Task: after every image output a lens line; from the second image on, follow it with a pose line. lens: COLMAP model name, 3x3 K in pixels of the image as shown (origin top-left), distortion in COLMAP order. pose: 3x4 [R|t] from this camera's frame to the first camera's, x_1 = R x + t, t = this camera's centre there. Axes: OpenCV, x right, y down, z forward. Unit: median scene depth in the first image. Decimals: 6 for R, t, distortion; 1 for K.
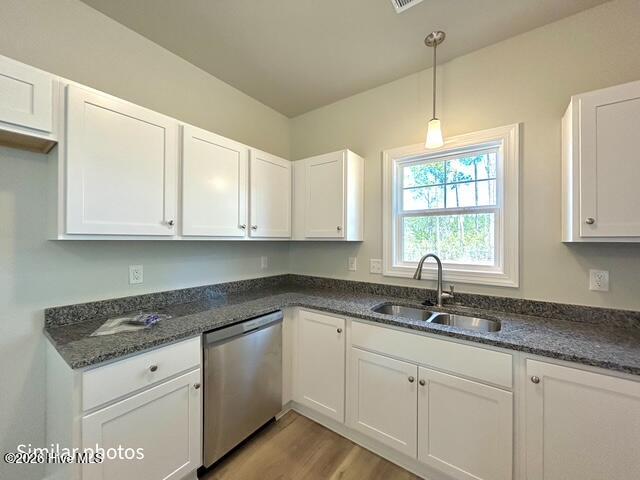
lens RADIAL K [[256.5, 0, 320.0], [0, 256.5, 240.0], [0, 0, 1]] dist [0.001630, 0.000335]
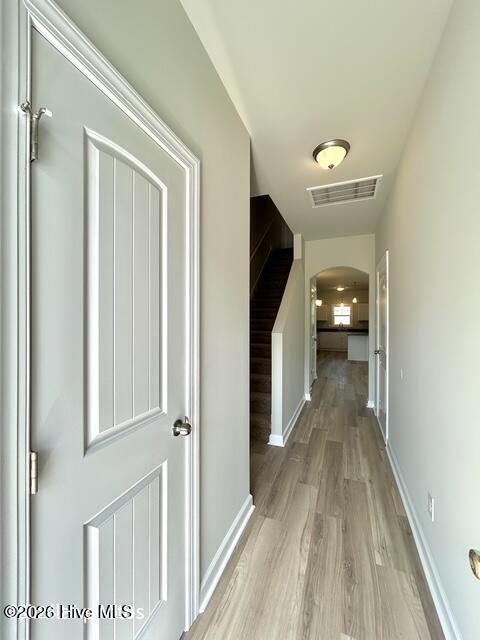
lens RADIAL K [[256.5, 0, 240.0], [0, 256.5, 320.0], [0, 0, 1]] dist [0.001630, 0.000335]
pose [[0.972950, -0.004262, 0.230978, -3.392247], [0.003375, 0.999985, 0.004238, -0.040772], [-0.230993, -0.003344, 0.972950, -4.499420]]
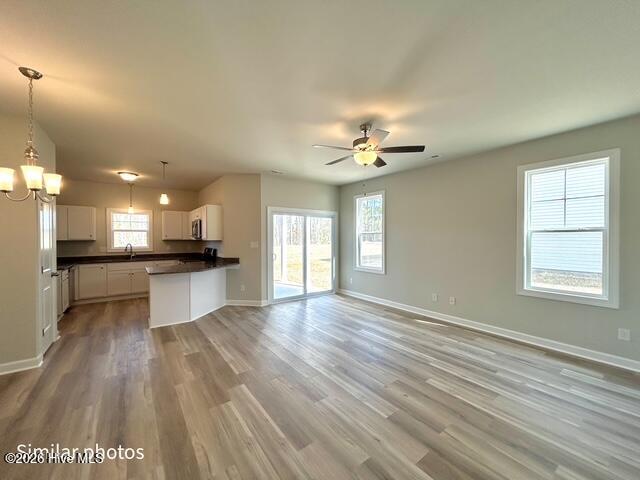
lens RADIAL K [[256.5, 0, 320.0], [0, 256.5, 240.0], [0, 0, 1]] dist [0.001630, 0.000335]
pose [[0.300662, -0.015884, 0.953598, -1.997206], [0.000768, 0.999865, 0.016413, -0.047252], [-0.953730, -0.004202, 0.300634, -2.376950]]
